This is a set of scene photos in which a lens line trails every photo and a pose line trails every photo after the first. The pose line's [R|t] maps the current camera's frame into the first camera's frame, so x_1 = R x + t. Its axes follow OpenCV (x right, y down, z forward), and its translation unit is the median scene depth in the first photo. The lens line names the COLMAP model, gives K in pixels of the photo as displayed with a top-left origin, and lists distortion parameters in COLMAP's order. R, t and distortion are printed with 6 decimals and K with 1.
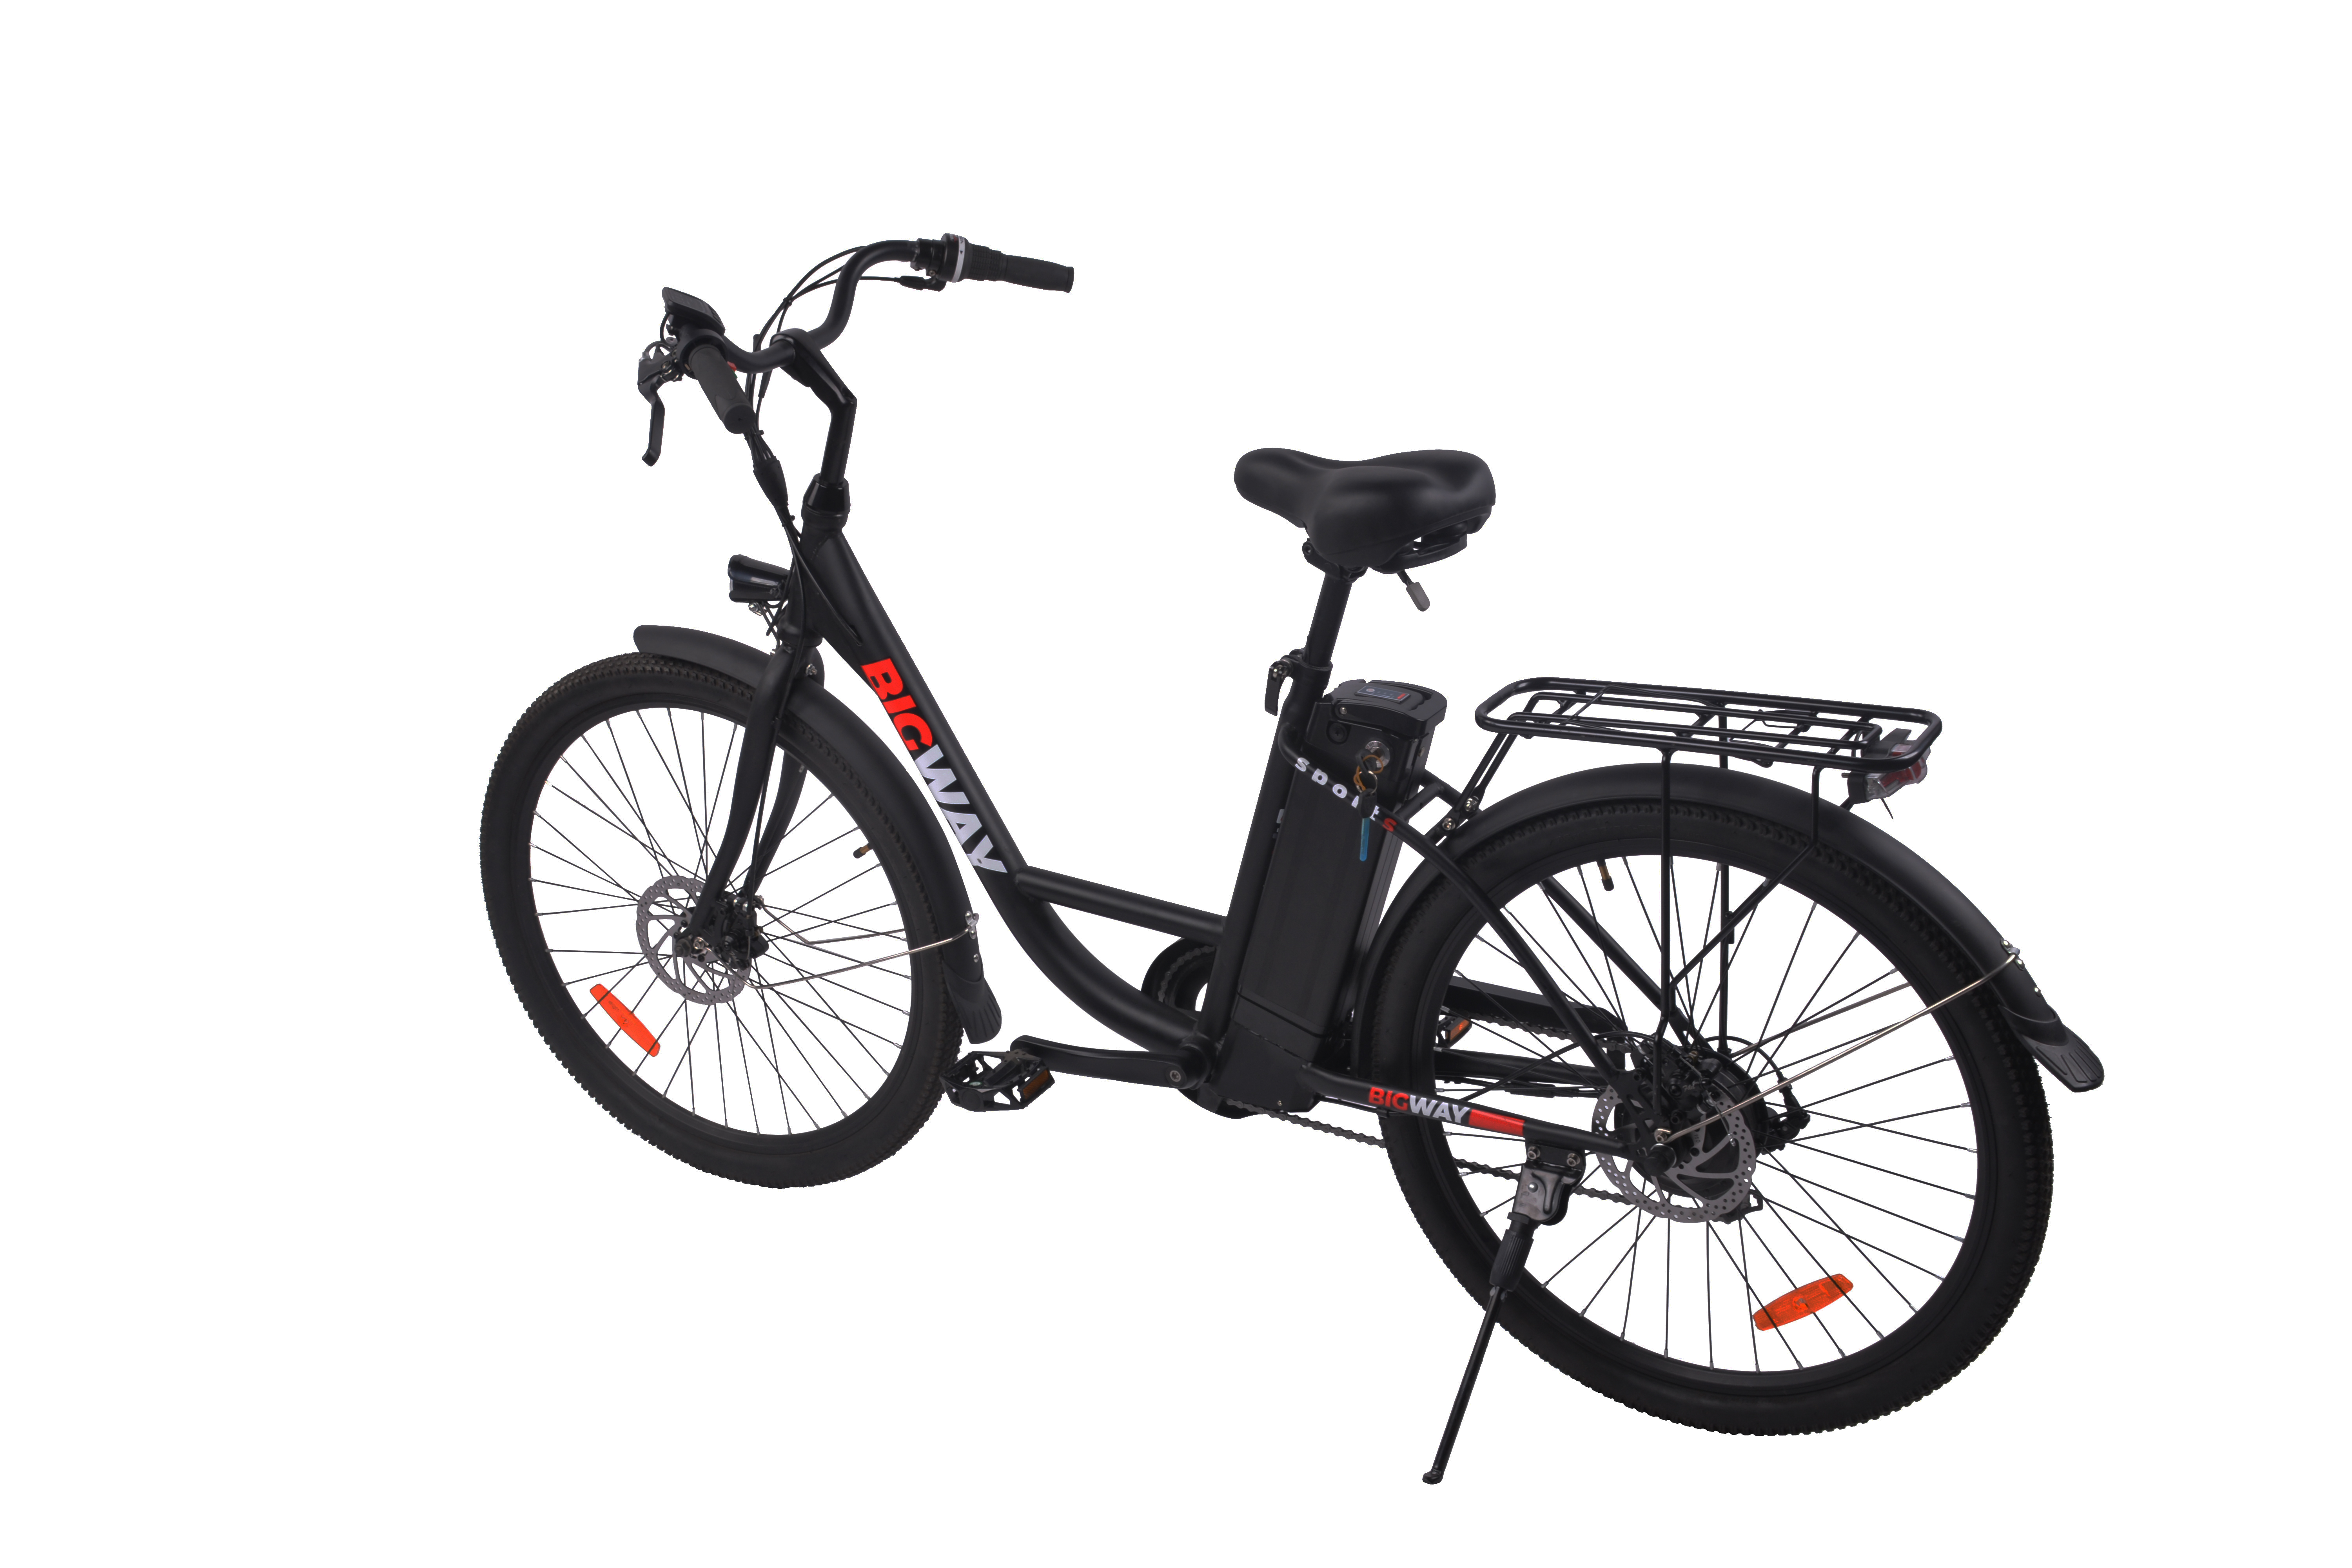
lens RADIAL K [[2776.4, 0, 1176.0], [0, 2776.4, 784.0], [0, 0, 1]] dist [0.113215, 0.004161]
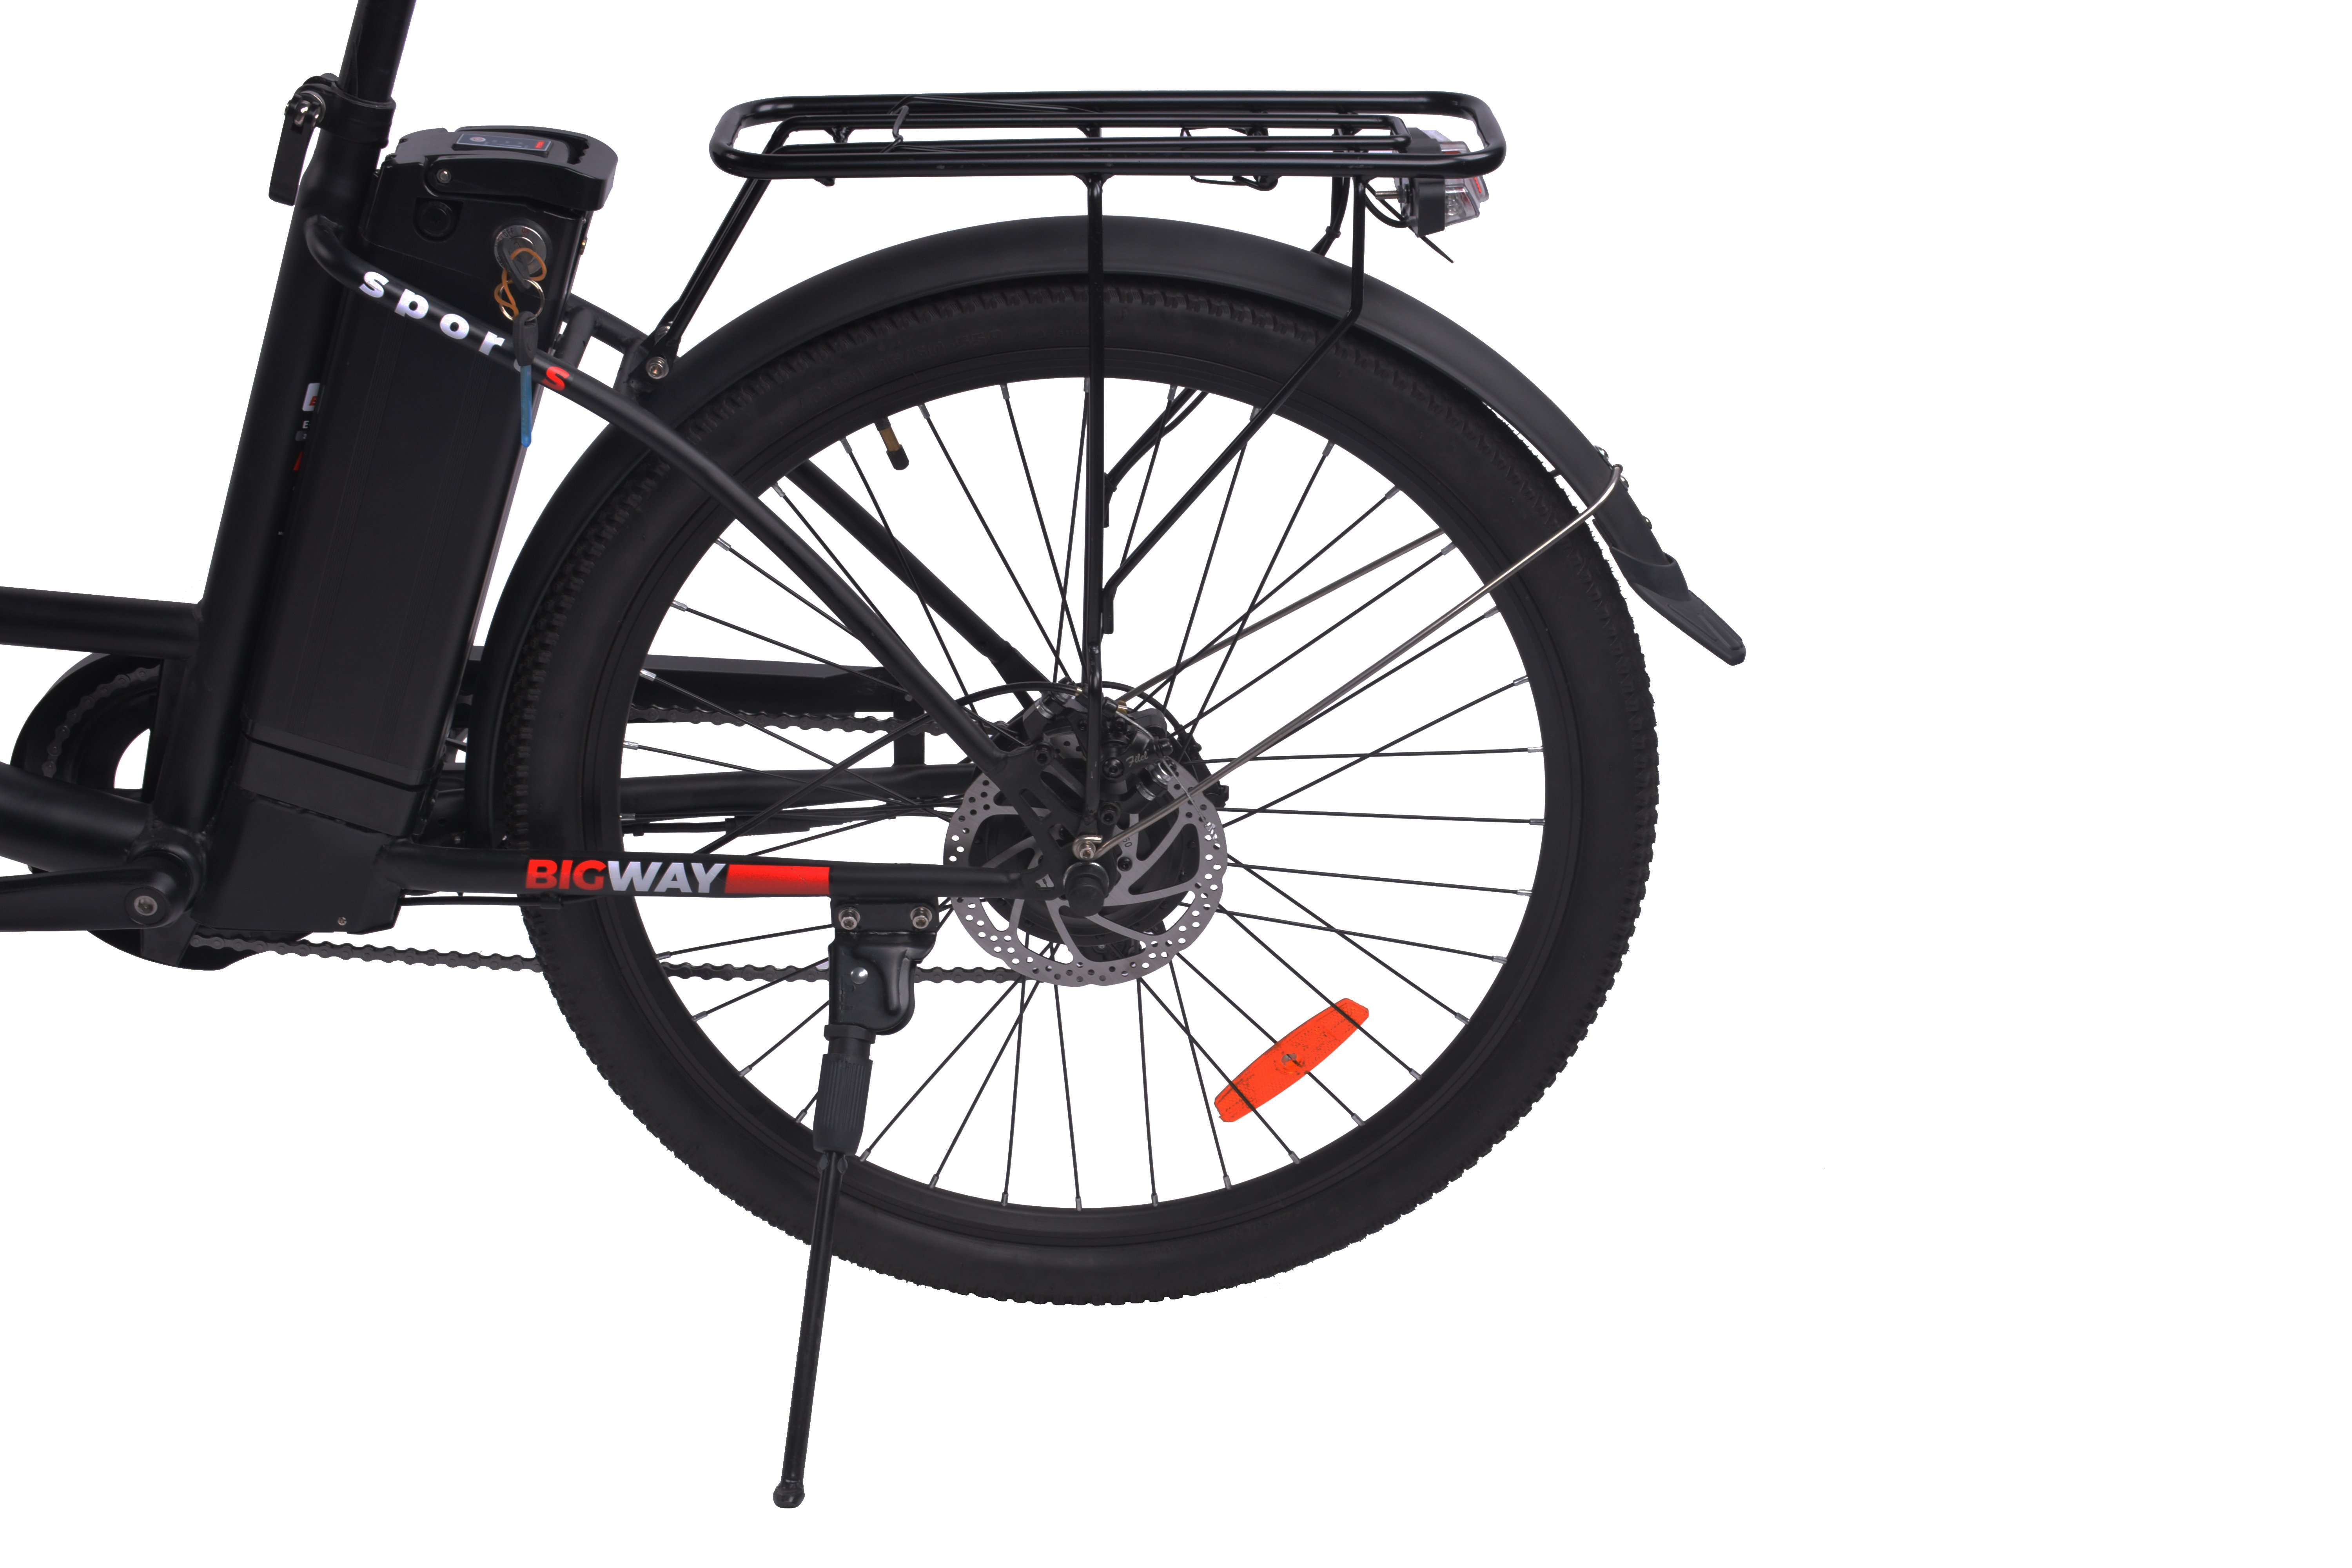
lens RADIAL K [[2978.6, 0, 1176.0], [0, 2978.6, 784.0], [0, 0, 1]] dist [-0.014170, -0.043207]
pose [[0.842293, -0.153727, 0.516634, -0.134186], [0.110747, 0.987376, 0.113244, 0.040062], [-0.527521, -0.038169, 0.848684, 0.425290]]
